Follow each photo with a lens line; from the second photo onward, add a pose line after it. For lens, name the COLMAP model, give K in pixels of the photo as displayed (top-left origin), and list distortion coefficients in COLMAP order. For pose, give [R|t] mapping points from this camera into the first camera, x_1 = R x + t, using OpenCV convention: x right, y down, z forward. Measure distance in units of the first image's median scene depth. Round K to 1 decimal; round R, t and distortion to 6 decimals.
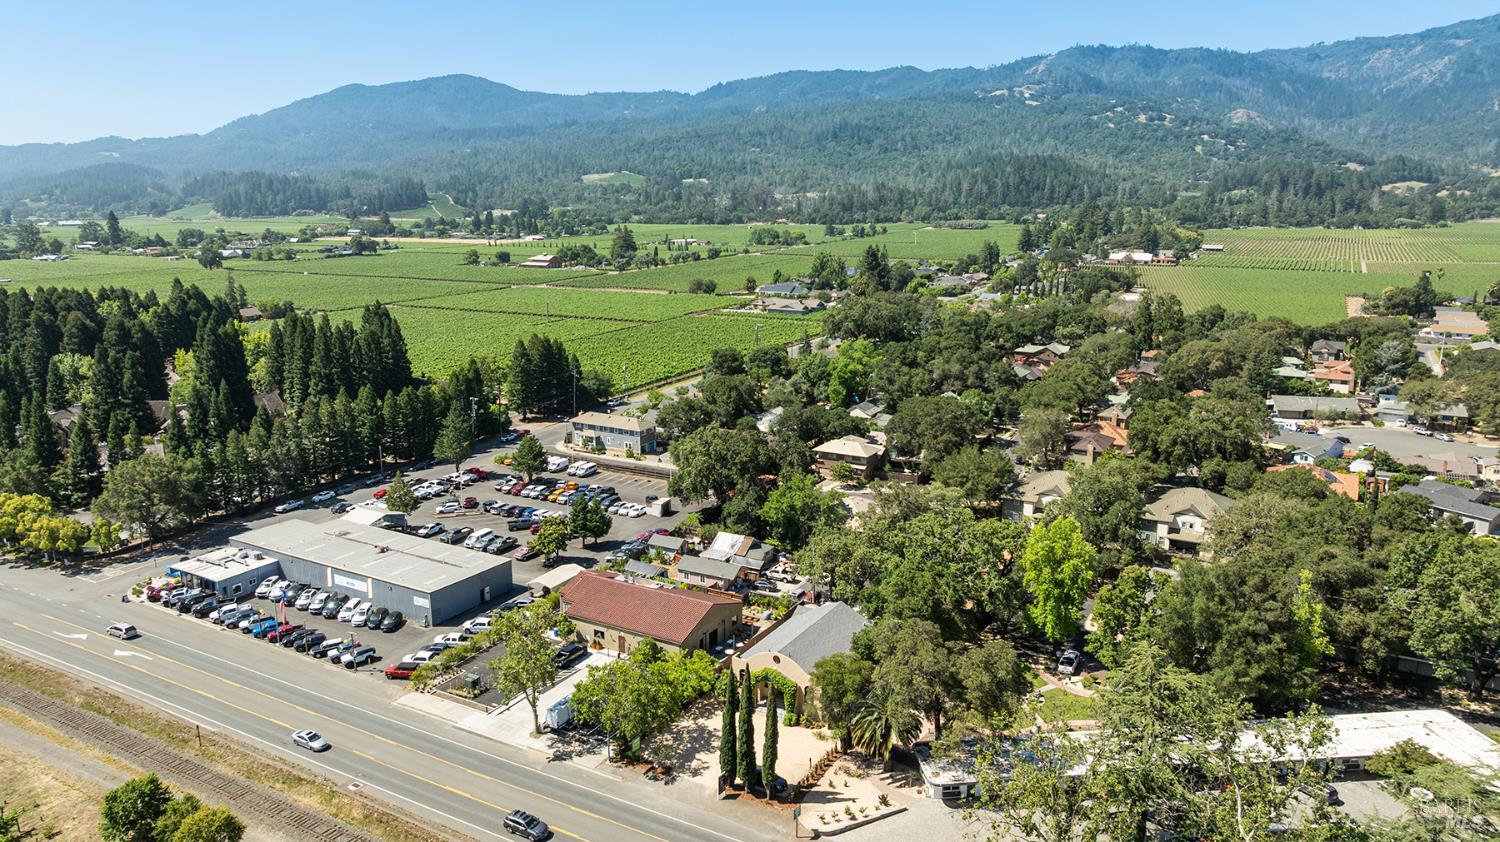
lens RADIAL K [[1053.8, 0, 755.0], [0, 1053.8, 412.7], [0, 0, 1]] dist [-0.024465, 0.010649]
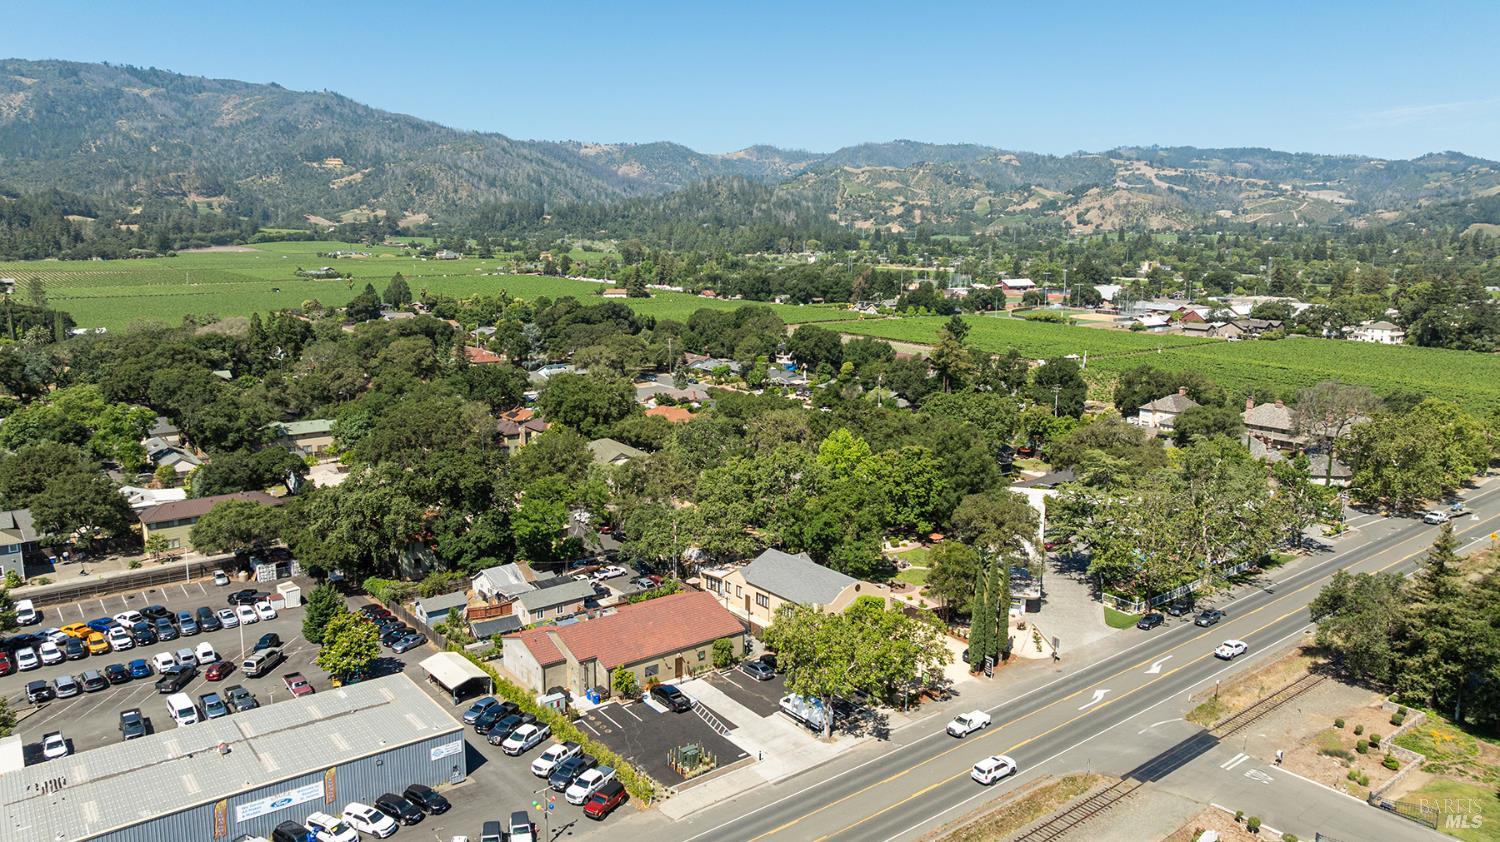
lens RADIAL K [[1053.8, 0, 755.0], [0, 1053.8, 412.7], [0, 0, 1]] dist [-0.024465, 0.010649]
pose [[0.375210, -0.157727, 0.913422, -0.374734], [0.190556, 0.977494, 0.090516, -0.023628], [-0.907142, 0.140096, 0.396821, 0.242639]]
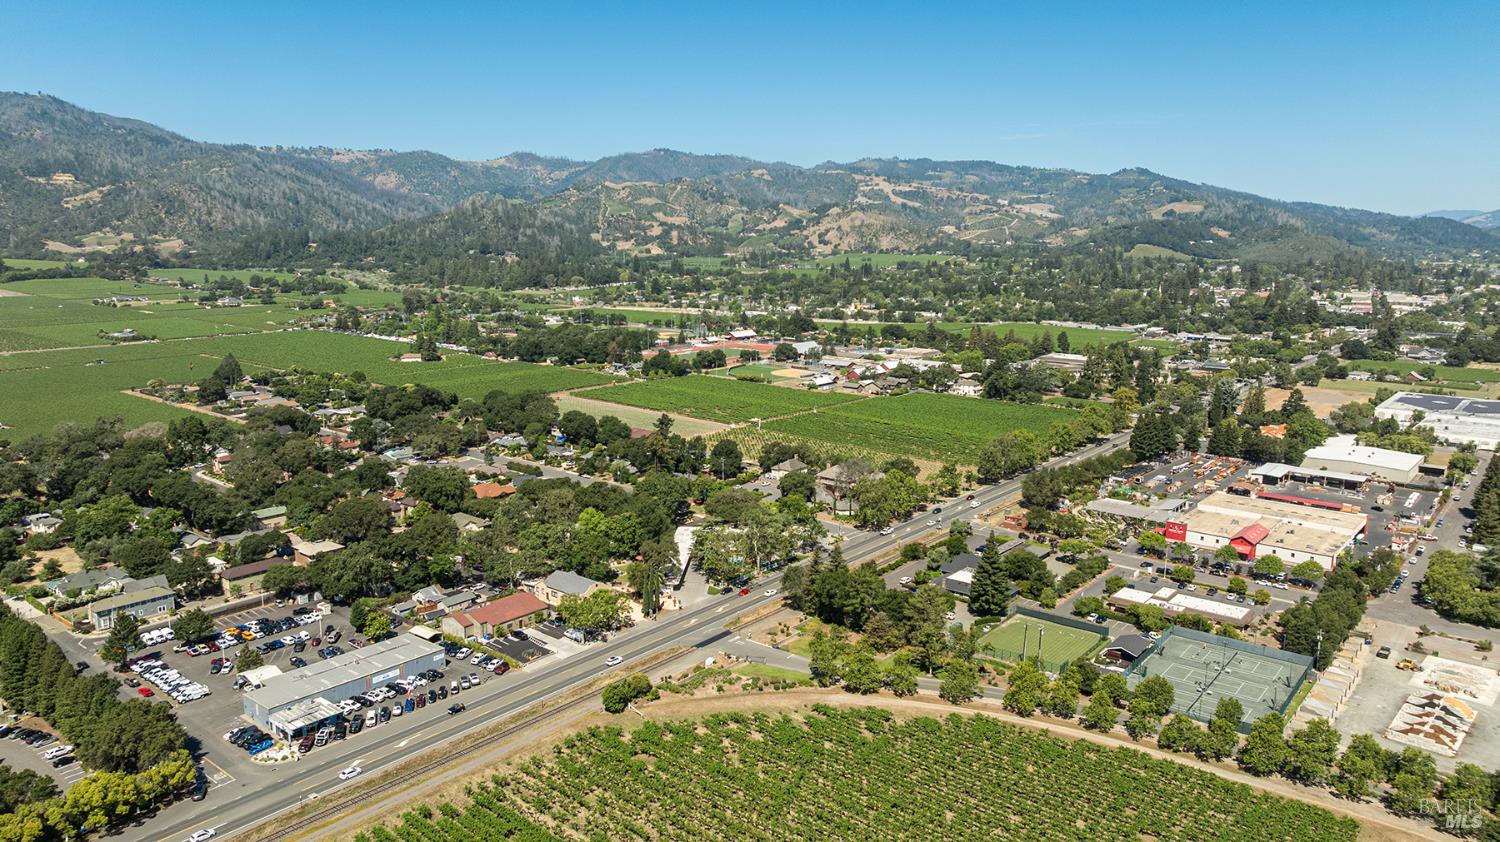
lens RADIAL K [[1053.8, 0, 755.0], [0, 1053.8, 412.7], [0, 0, 1]] dist [-0.024465, 0.010649]
pose [[0.165215, -0.169774, 0.971535, -0.865542], [0.203911, 0.969669, 0.134772, -0.161263], [-0.964948, 0.175840, 0.194822, 0.029316]]
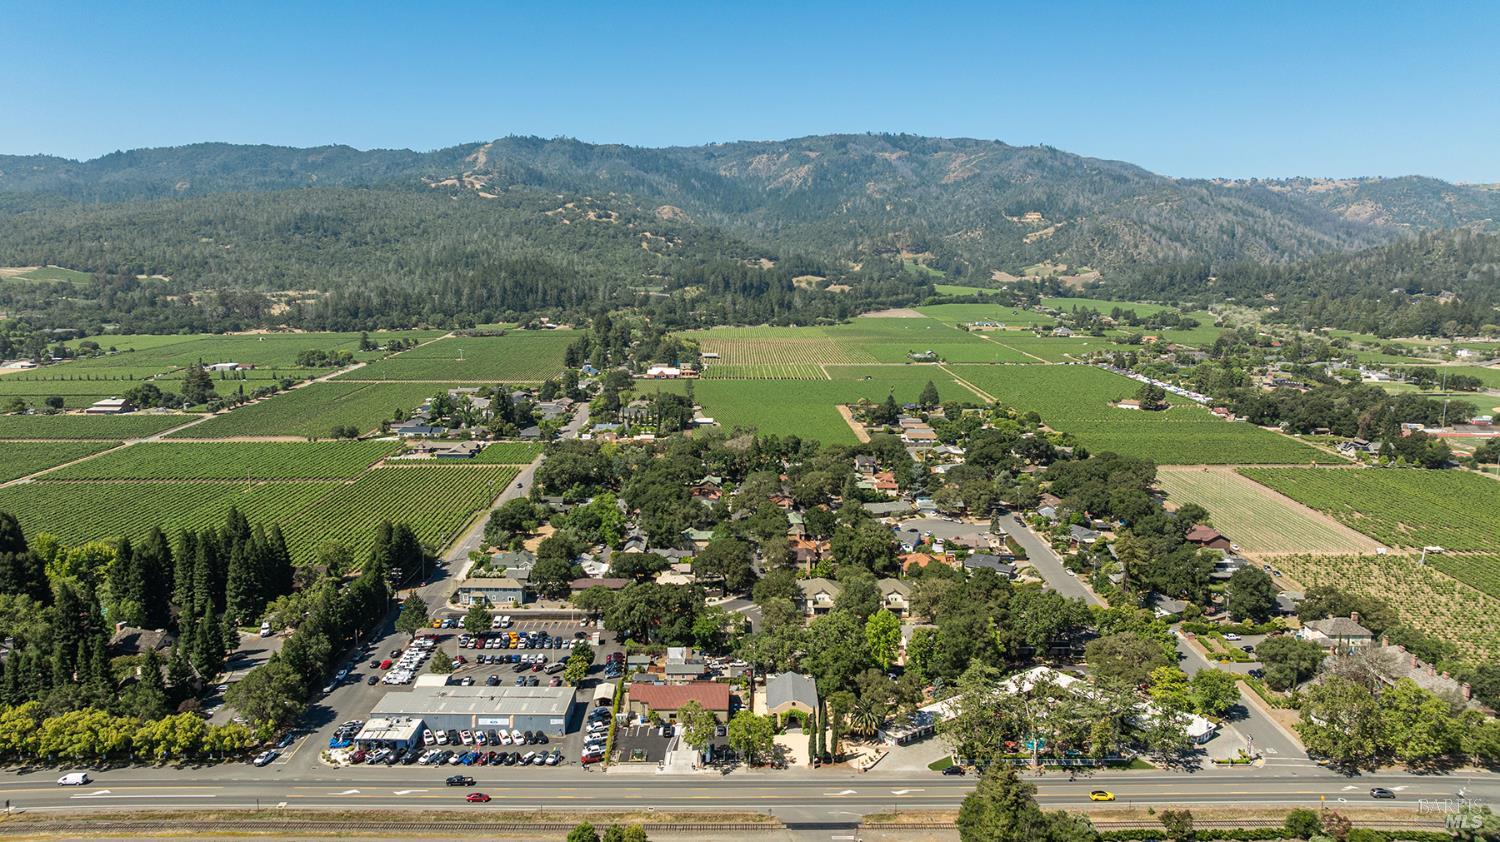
lens RADIAL K [[1053.8, 0, 755.0], [0, 1053.8, 412.7], [0, 0, 1]] dist [-0.024465, 0.010649]
pose [[0.864412, -0.069062, 0.498019, -0.385176], [0.100346, 0.994291, -0.036288, -0.097726], [-0.492669, 0.081342, 0.866407, -0.289858]]
